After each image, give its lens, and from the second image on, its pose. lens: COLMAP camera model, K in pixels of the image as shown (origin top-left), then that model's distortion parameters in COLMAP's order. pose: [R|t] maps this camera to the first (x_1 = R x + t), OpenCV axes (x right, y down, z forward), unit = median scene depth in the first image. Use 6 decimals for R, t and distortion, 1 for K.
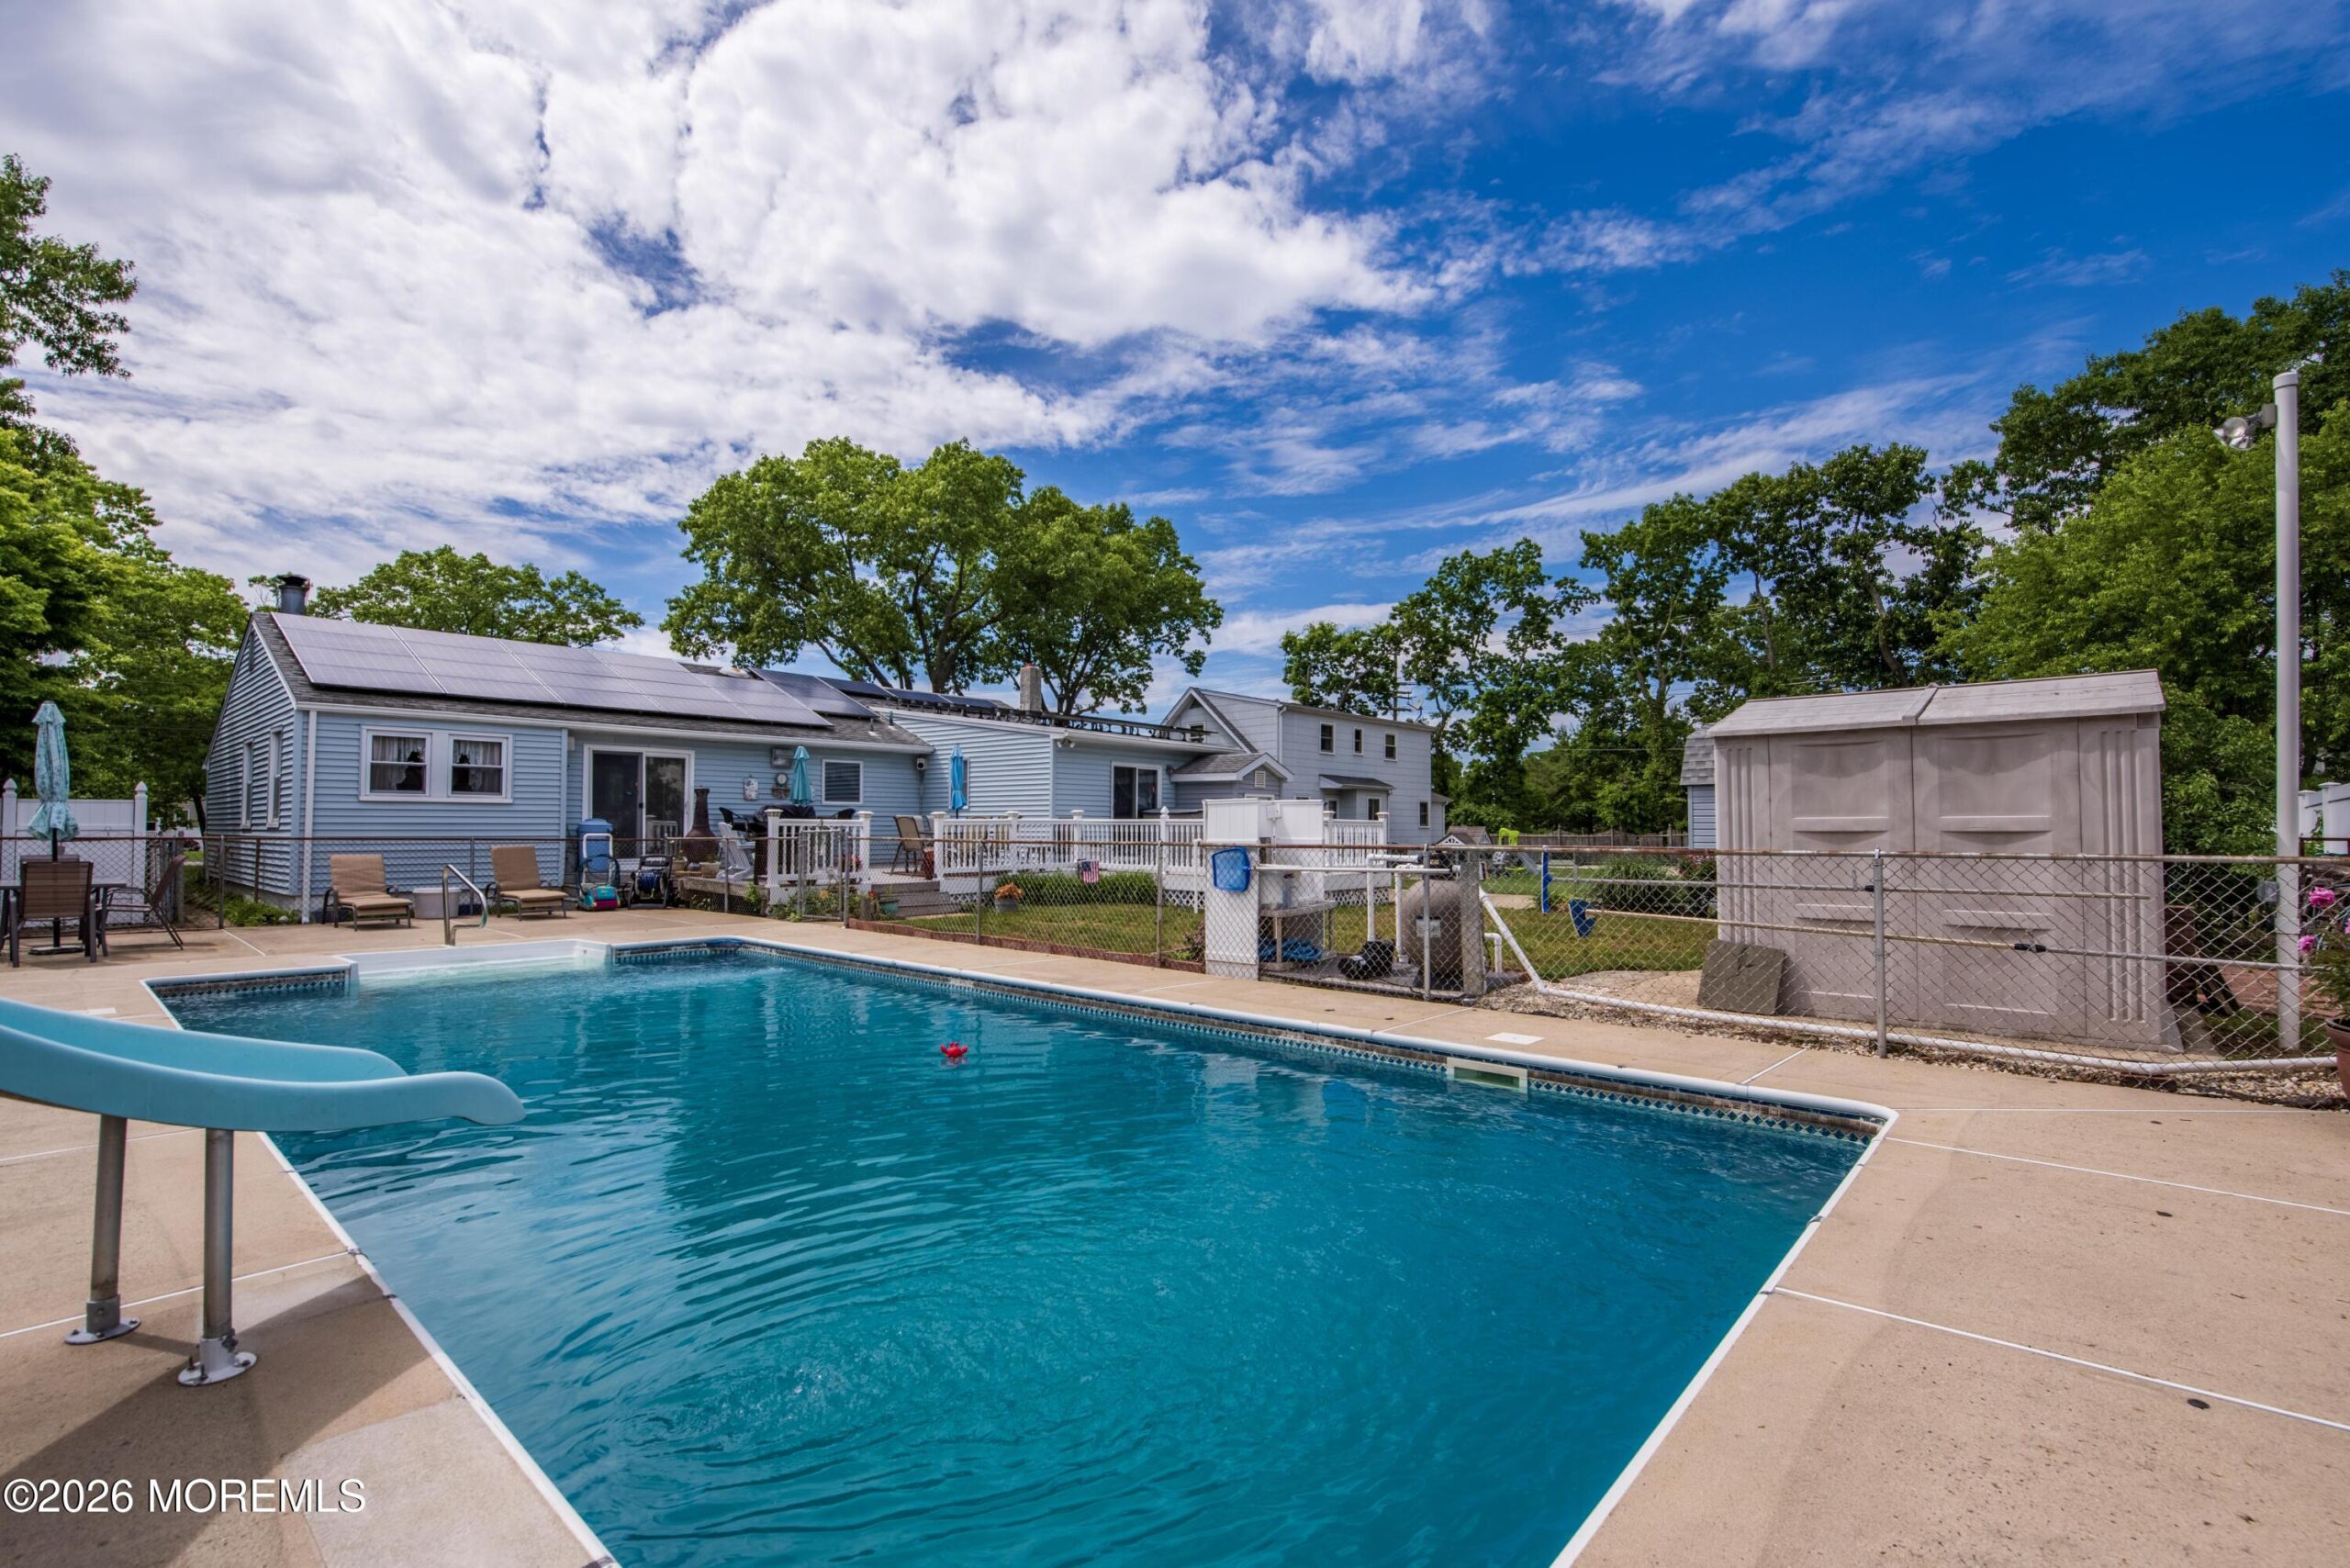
lens RADIAL K [[1044.8, 0, 1181.7], [0, 1044.8, 789.2], [0, 0, 1]] dist [0.011355, -0.014683]
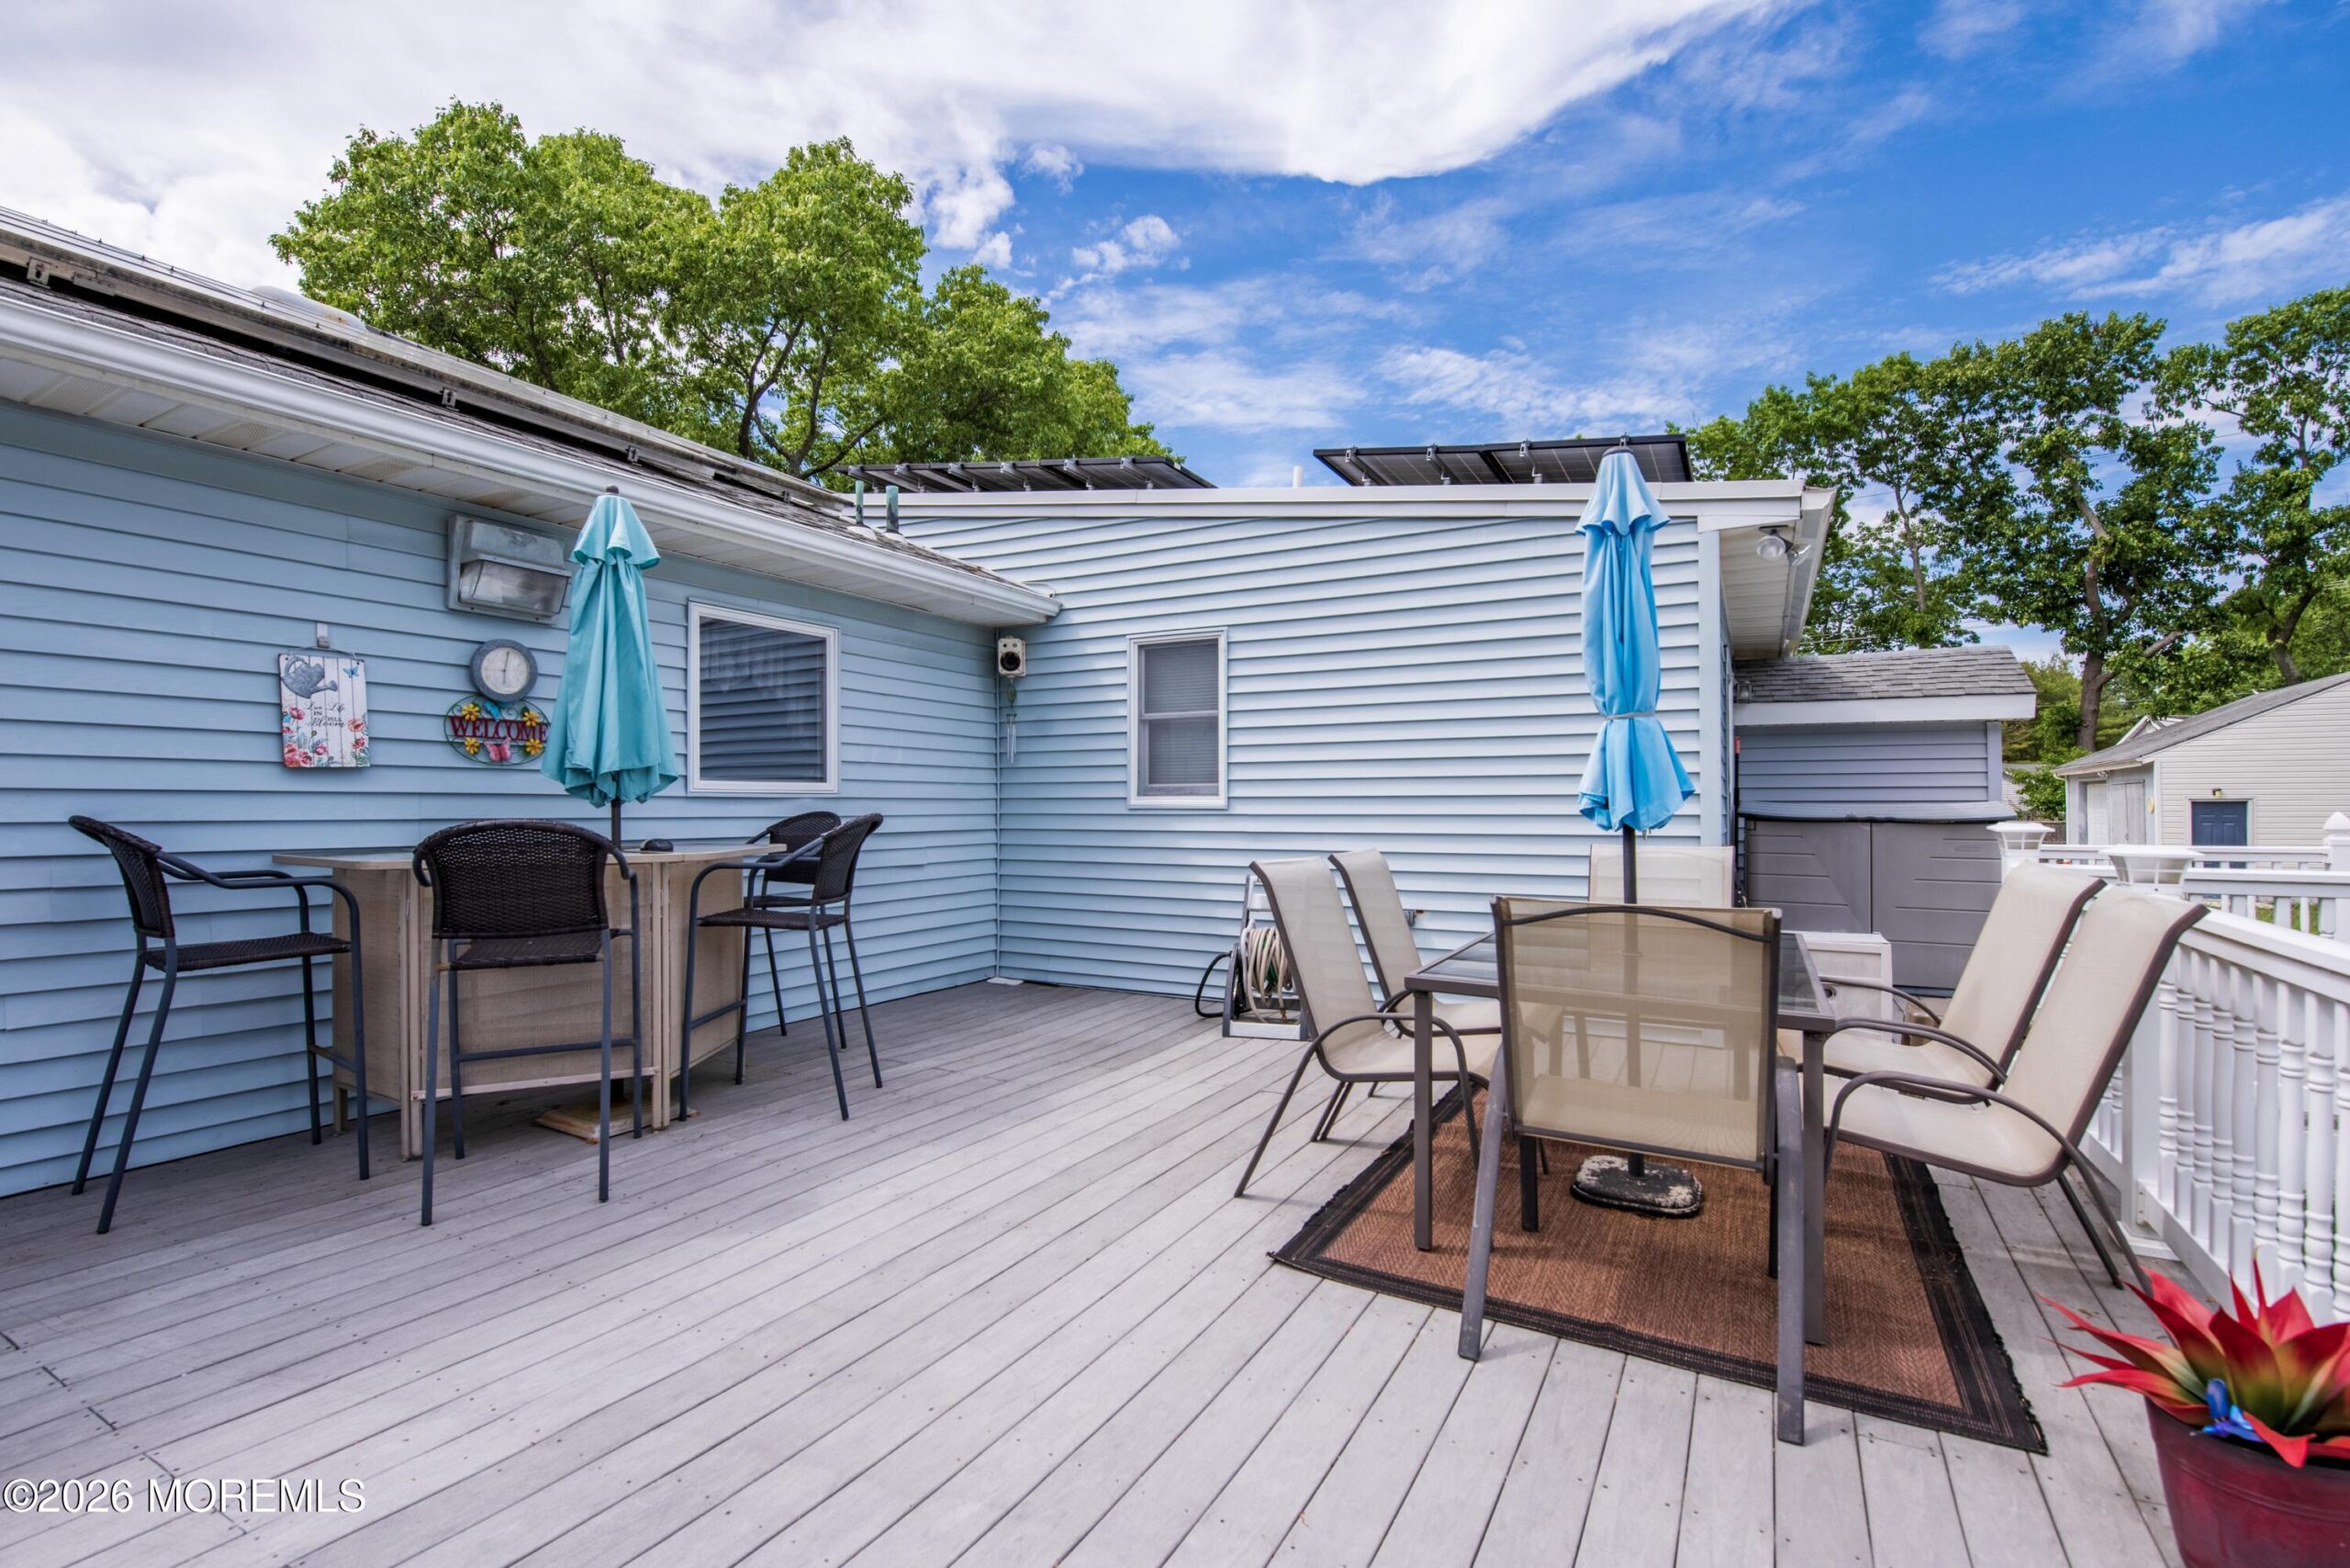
lens RADIAL K [[1064.4, 0, 1175.0], [0, 1064.4, 784.0], [0, 0, 1]] dist [-0.022245, 0.000592]
pose [[0.977409, -0.002490, 0.211342, -0.297261], [0.000033, 0.999932, 0.011631, 0.010090], [-0.211357, -0.011361, 0.977343, 0.770511]]
